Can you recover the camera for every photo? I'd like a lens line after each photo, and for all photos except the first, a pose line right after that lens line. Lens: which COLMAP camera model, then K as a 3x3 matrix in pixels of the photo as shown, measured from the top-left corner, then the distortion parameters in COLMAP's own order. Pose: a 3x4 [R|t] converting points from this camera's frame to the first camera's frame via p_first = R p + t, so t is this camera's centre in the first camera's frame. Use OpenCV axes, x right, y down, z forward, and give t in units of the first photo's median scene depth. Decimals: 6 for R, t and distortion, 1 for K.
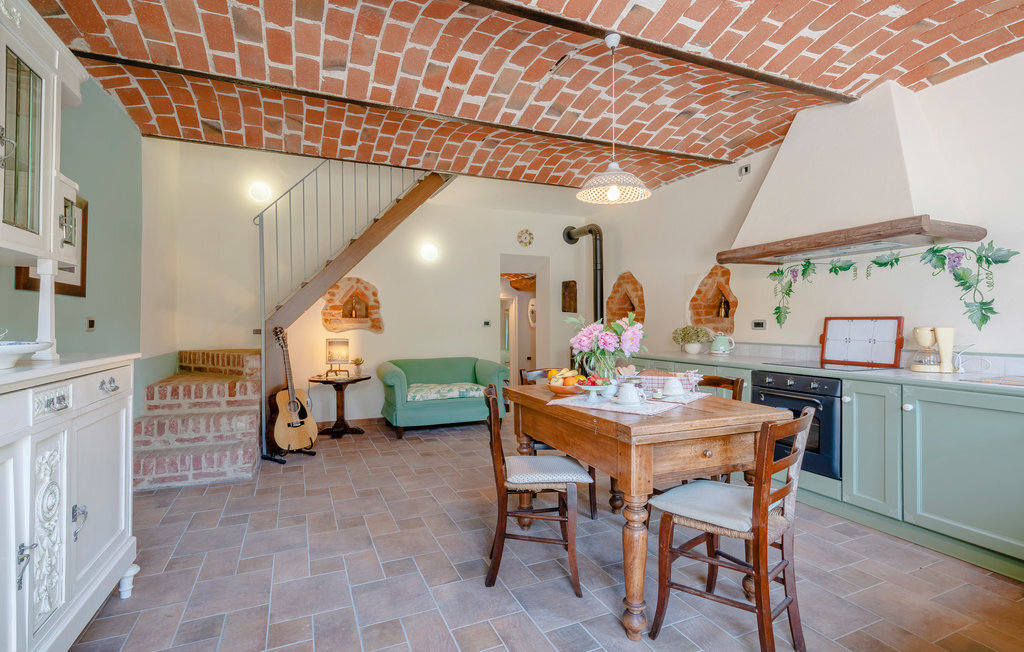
lens RADIAL K [[471.2, 0, 459.7], [0, 471.2, 320.0], [0, 0, 1]] dist [-0.006546, 0.000967]
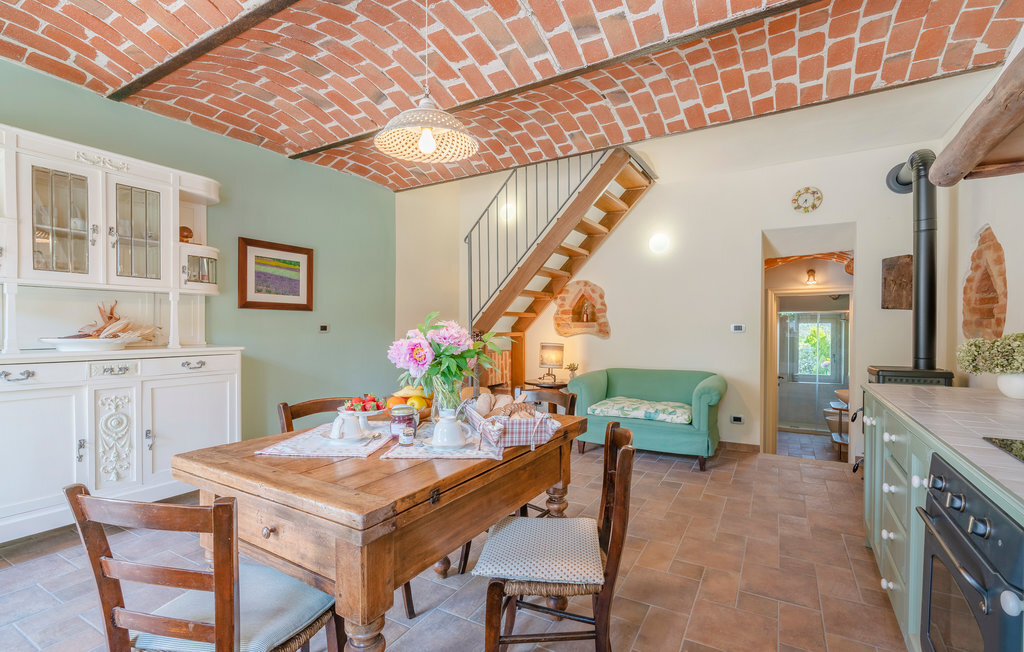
lens RADIAL K [[471.2, 0, 530.4], [0, 471.2, 342.5], [0, 0, 1]] dist [-0.006546, 0.000967]
pose [[0.620480, 0.024886, -0.783827, 0.582539], [0.005502, 0.999334, 0.036084, 0.001819], [0.784203, -0.026702, 0.619930, 0.383672]]
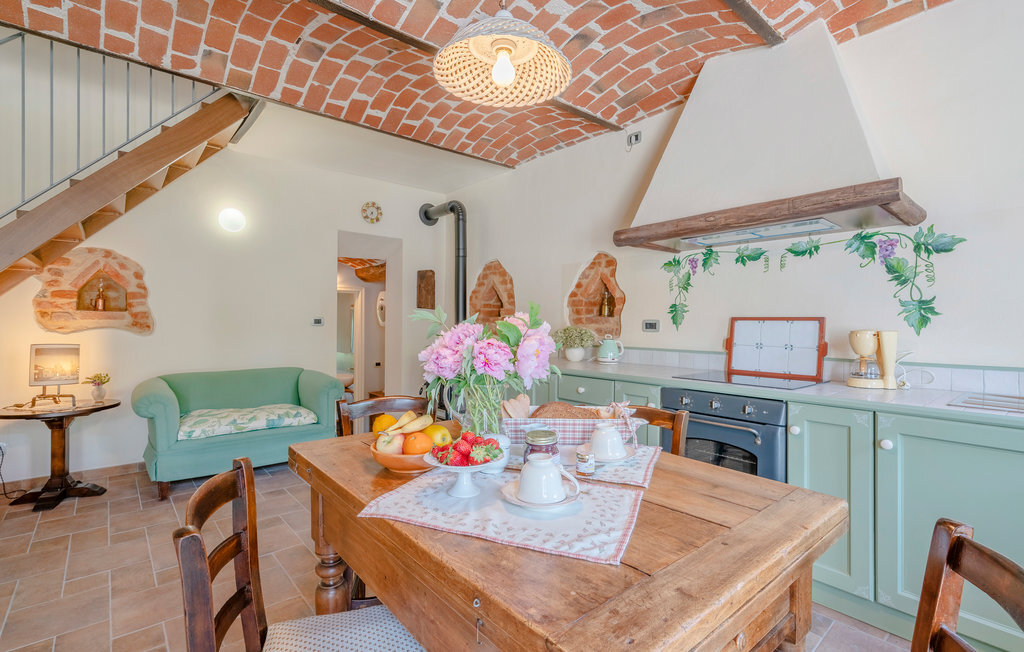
lens RADIAL K [[471.2, 0, 467.4], [0, 471.2, 326.4], [0, 0, 1]] dist [-0.006546, 0.000967]
pose [[0.952044, 0.005921, 0.305904, 0.073493], [-0.010816, 0.999839, 0.014311, 0.002475], [-0.305770, -0.016933, 0.951955, 0.285809]]
